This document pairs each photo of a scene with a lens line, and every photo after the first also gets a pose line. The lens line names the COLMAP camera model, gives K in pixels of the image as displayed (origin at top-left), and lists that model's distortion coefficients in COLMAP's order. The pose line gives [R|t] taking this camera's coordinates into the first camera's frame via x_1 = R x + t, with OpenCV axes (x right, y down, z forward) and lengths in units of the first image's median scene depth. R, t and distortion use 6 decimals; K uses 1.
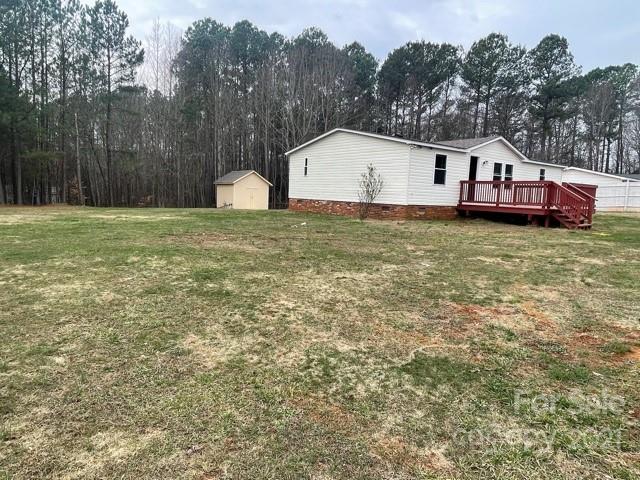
lens RADIAL K [[411.2, 0, 320.0], [0, 411.2, 240.0], [0, 0, 1]] dist [-0.001443, -0.000906]
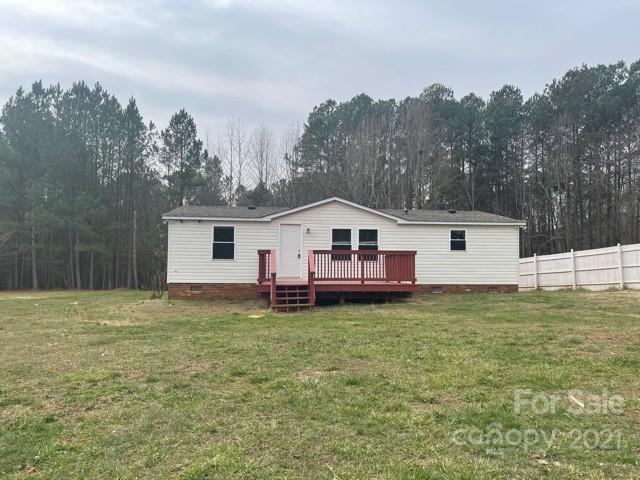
lens RADIAL K [[486.3, 0, 320.0], [0, 486.3, 240.0], [0, 0, 1]] dist [0.103620, -0.211486]
pose [[0.861559, -0.061389, -0.503933, 0.852947], [-0.033204, 0.983722, -0.176605, 0.000668], [0.506571, 0.168888, 0.845495, 0.185347]]
